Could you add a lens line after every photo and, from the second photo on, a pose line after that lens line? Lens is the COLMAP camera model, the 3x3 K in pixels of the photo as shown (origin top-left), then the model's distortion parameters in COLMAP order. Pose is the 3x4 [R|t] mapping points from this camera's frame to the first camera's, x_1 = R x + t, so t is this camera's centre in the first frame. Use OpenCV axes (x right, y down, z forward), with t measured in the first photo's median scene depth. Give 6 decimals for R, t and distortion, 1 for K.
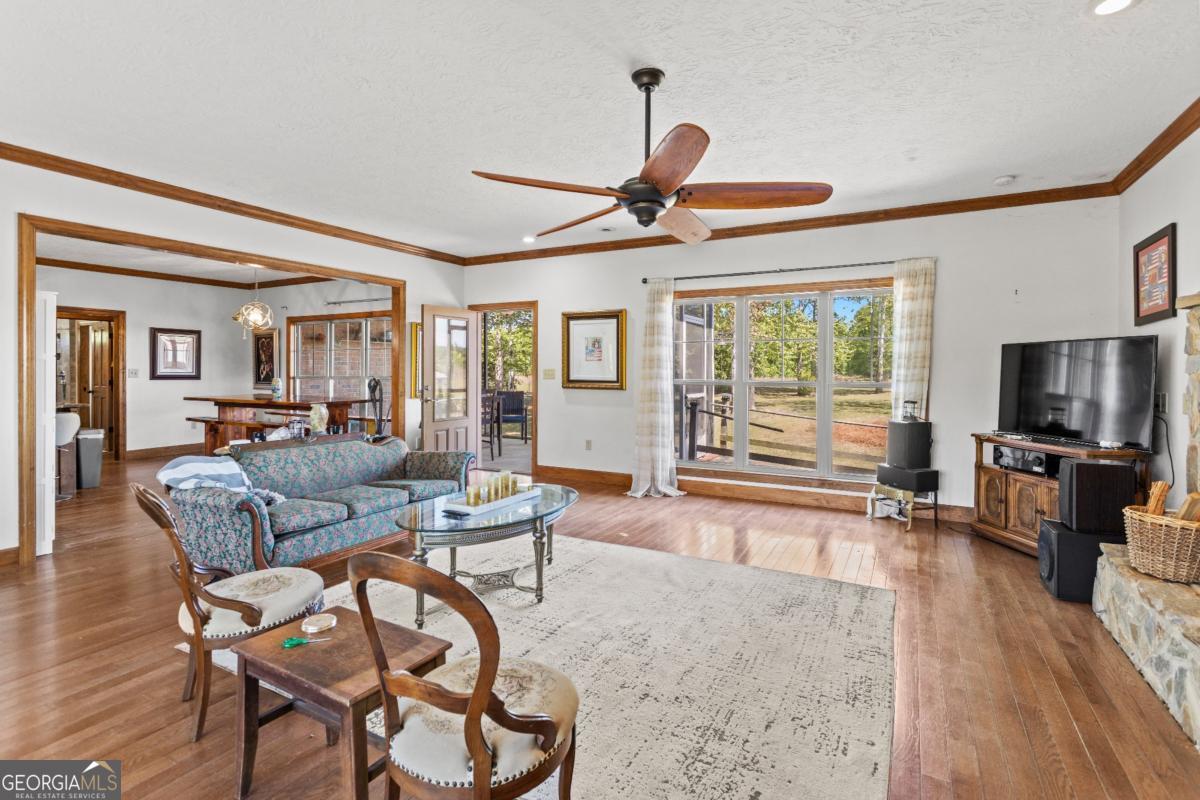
lens RADIAL K [[569.5, 0, 623.3], [0, 569.5, 376.8], [0, 0, 1]] dist [-0.010832, -0.004999]
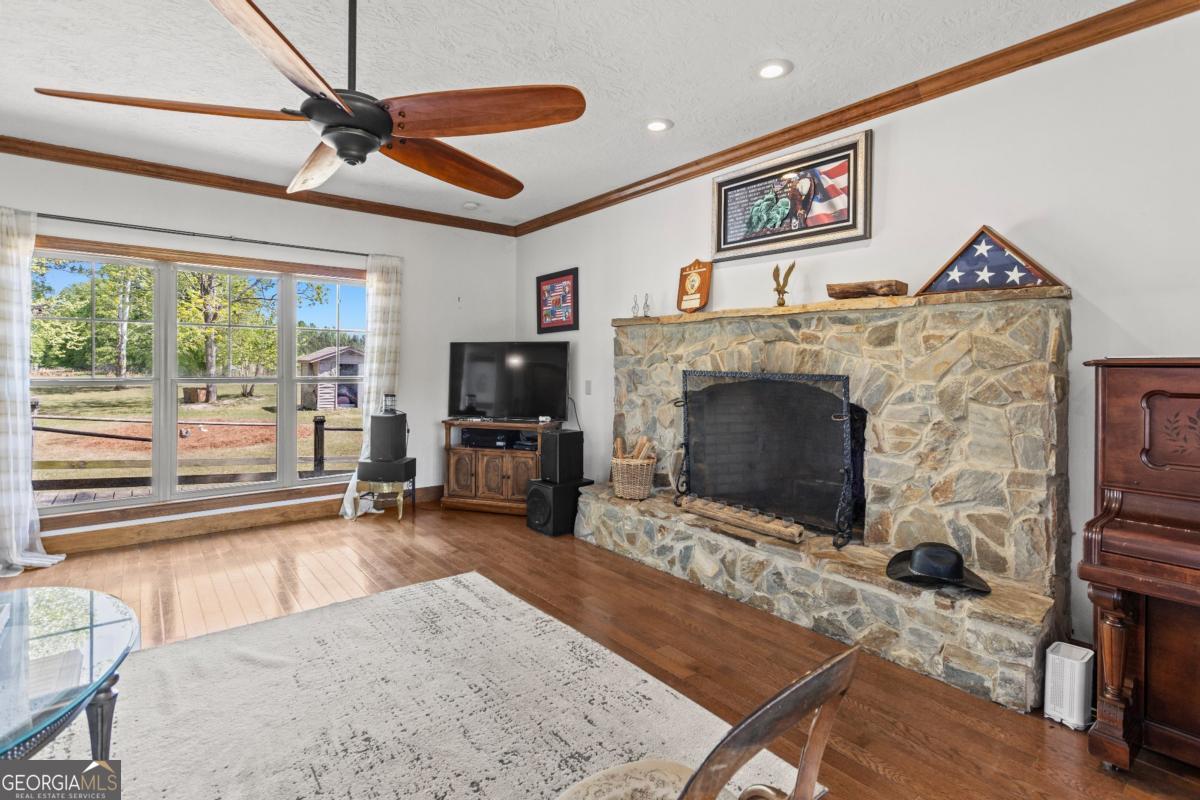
lens RADIAL K [[569.5, 0, 587.3], [0, 569.5, 367.0], [0, 0, 1]] dist [-0.010832, -0.004999]
pose [[0.396153, -0.001580, 0.918183, -0.322166], [0.004941, 0.999988, -0.000411, -0.004861], [-0.918171, 0.004700, 0.396156, 0.290792]]
